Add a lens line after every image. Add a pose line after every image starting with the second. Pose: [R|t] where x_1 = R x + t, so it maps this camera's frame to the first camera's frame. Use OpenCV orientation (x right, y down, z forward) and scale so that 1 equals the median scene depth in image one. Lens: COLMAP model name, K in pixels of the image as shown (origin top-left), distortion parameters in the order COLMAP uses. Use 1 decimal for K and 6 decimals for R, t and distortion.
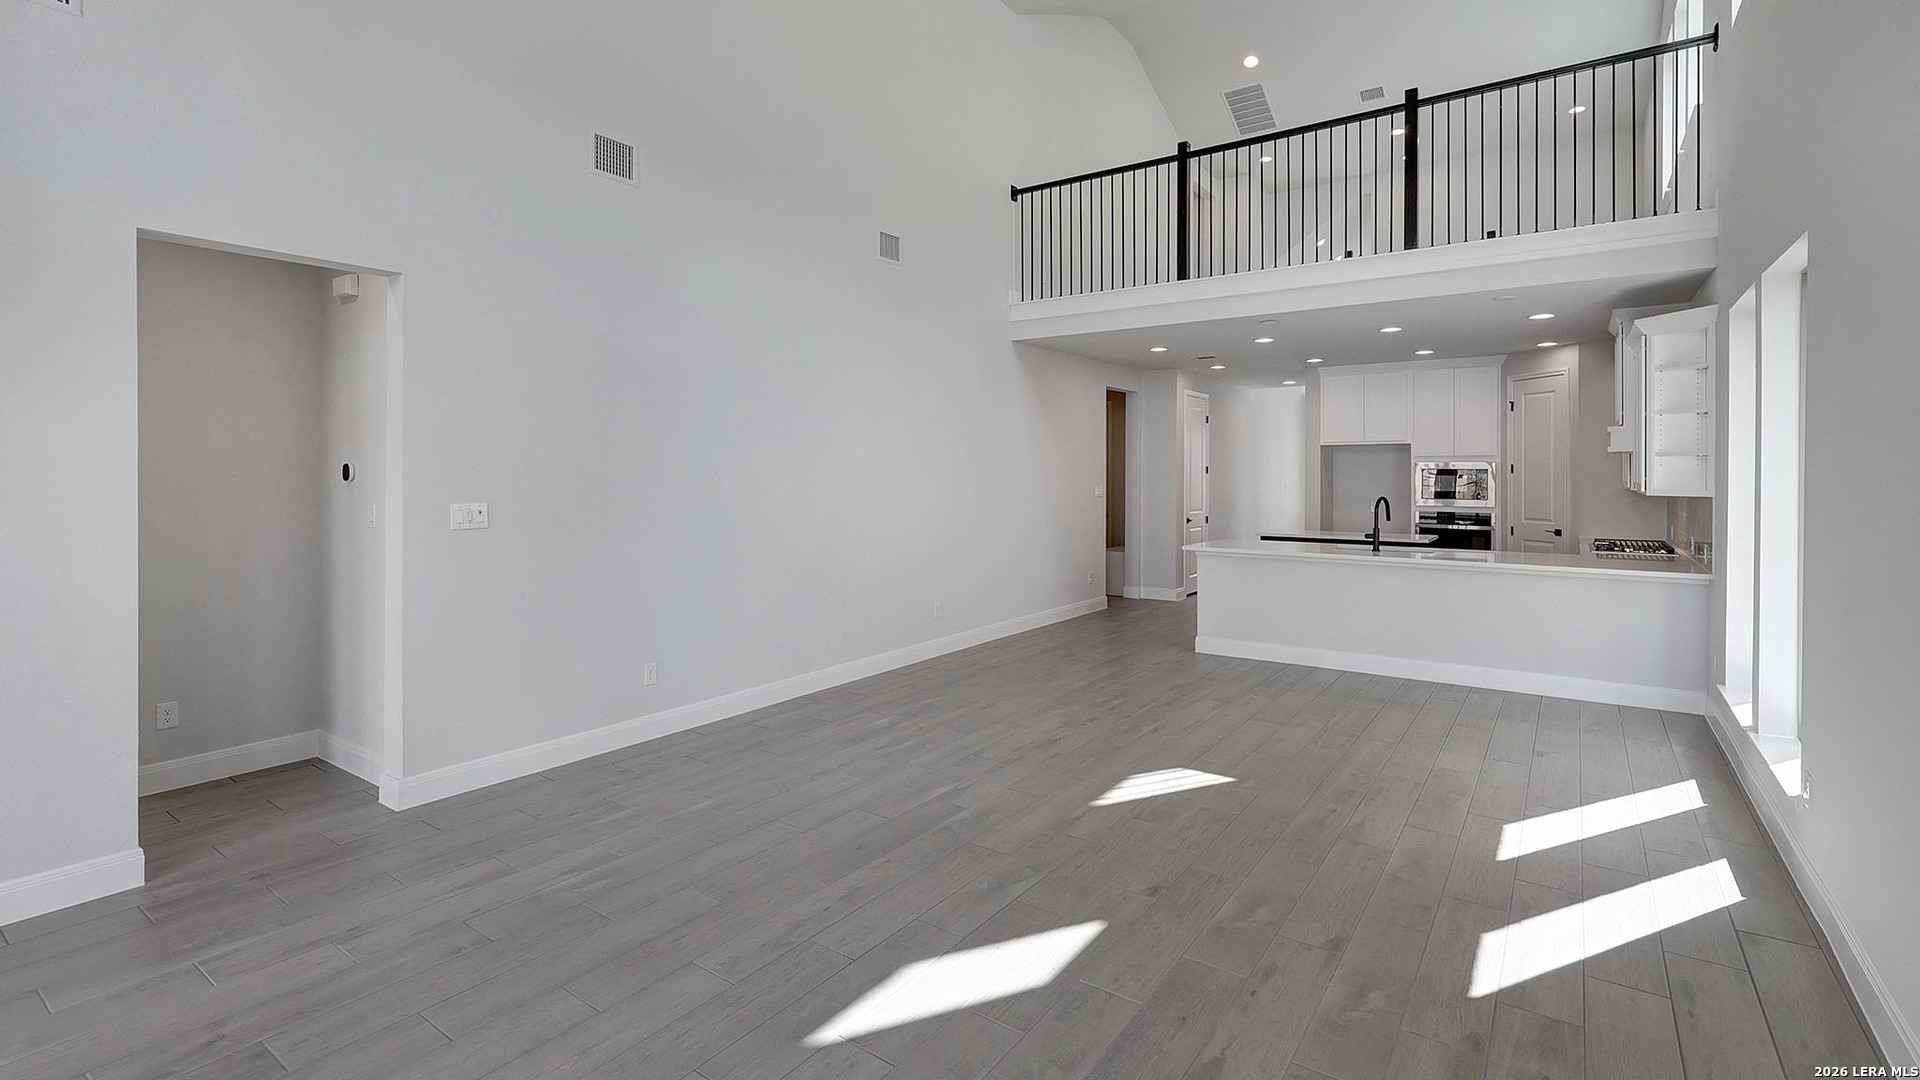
lens RADIAL K [[860.3, 0, 943.3], [0, 860.3, 486.7], [0, 0, 1]] dist [0.002829, 0.000340]
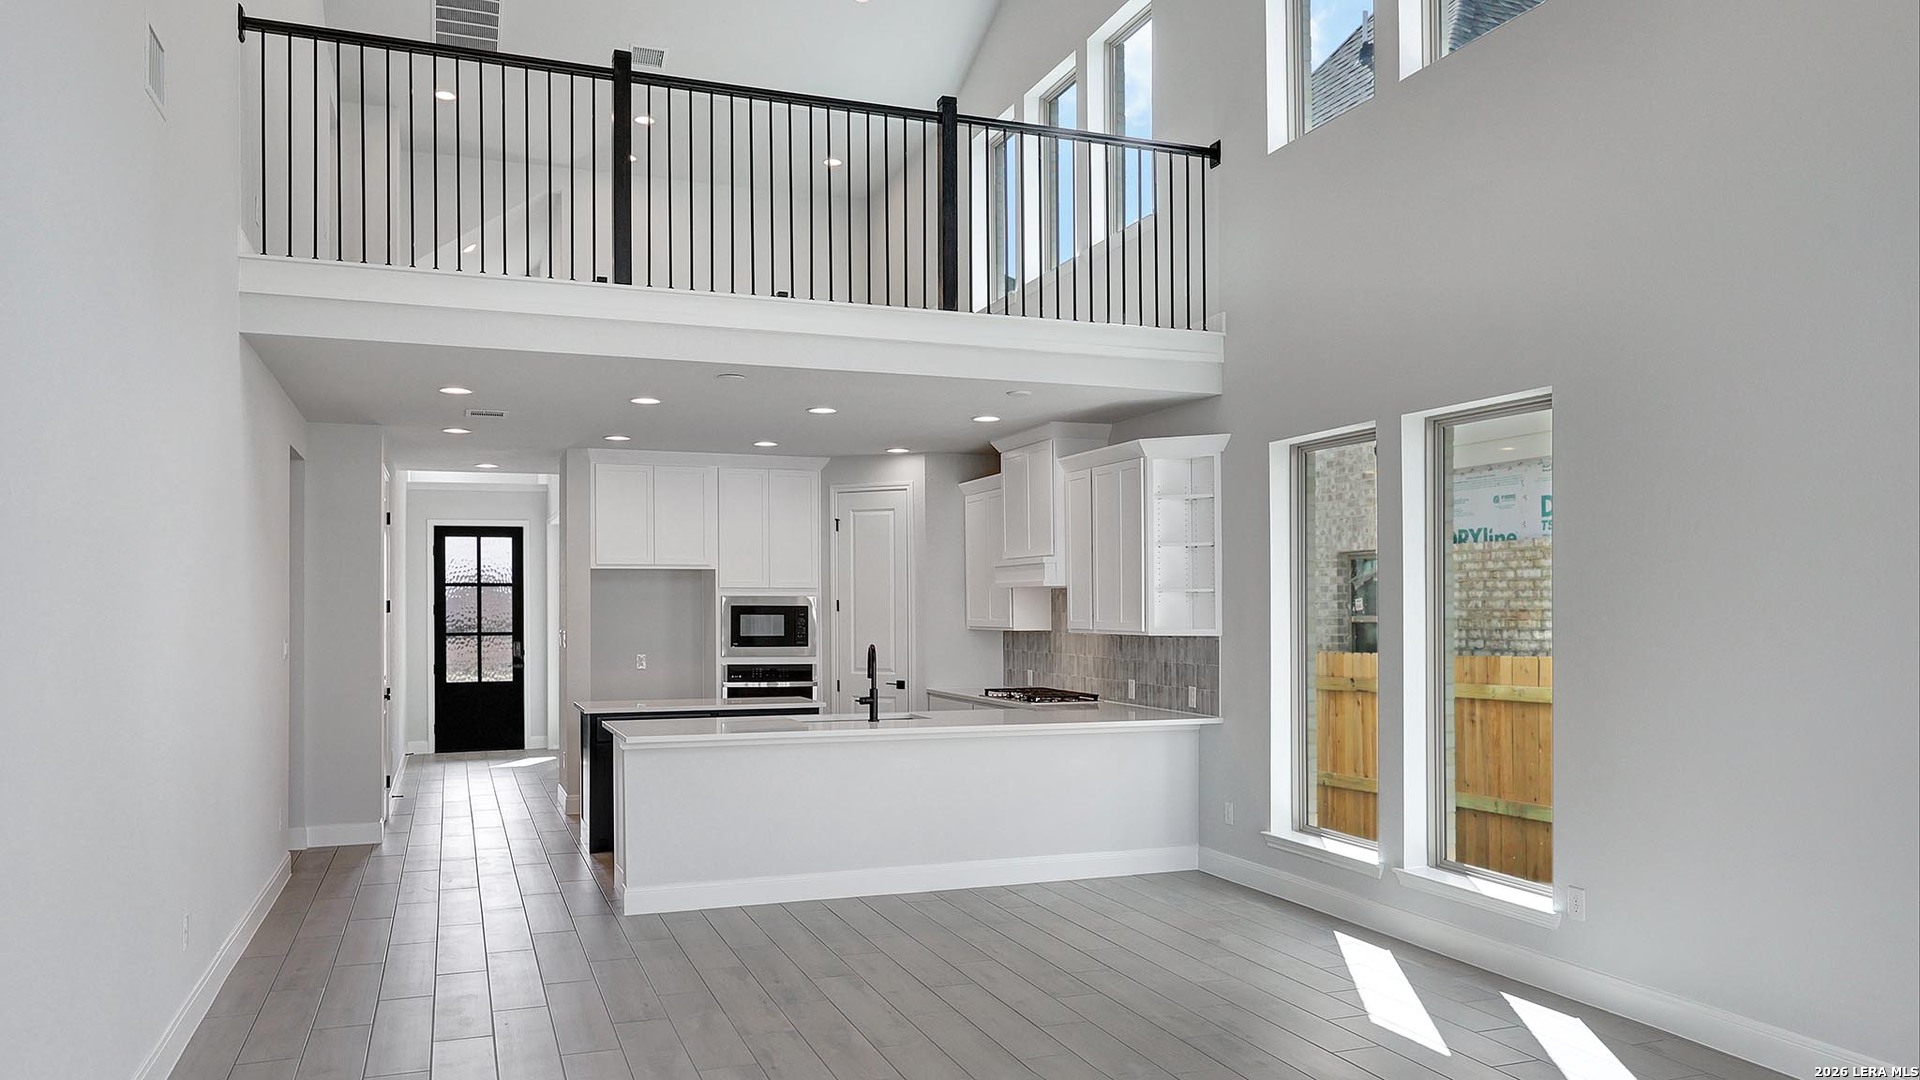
lens RADIAL K [[1357.1, 0, 933.0], [0, 1357.1, 597.2], [0, 0, 1]] dist [0.003749, -0.004779]
pose [[0.551453, 0.005986, 0.834185, -0.310687], [0.016502, 0.999700, -0.018083, -0.005005], [-0.834043, 0.023738, 0.551189, 0.260874]]
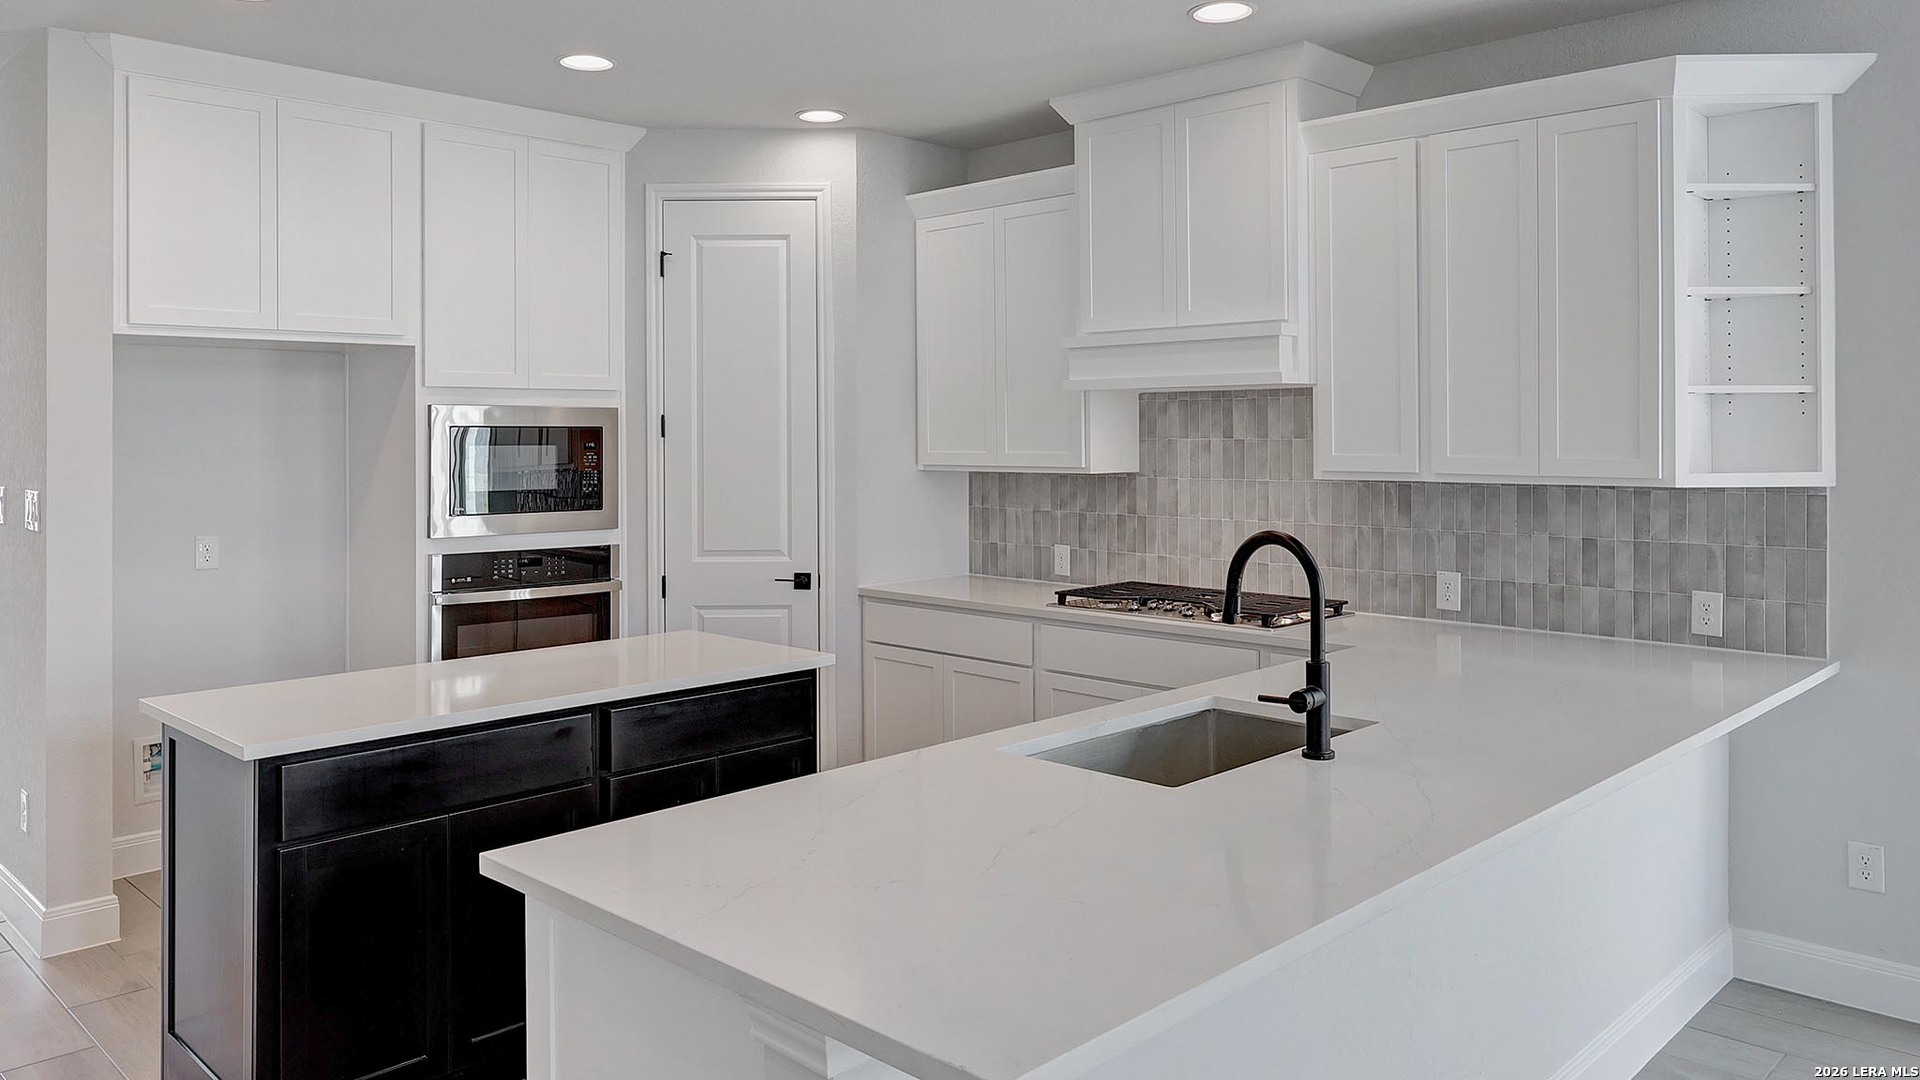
lens RADIAL K [[1357.1, 0, 932.9], [0, 1357.1, 442.6], [0, 0, 1]] dist [0.003749, -0.004779]
pose [[0.143090, -0.005339, 0.989695, 0.076466], [0.020198, 0.999793, 0.002474, -0.012628], [-0.989504, 0.019636, 0.143168, 0.801404]]
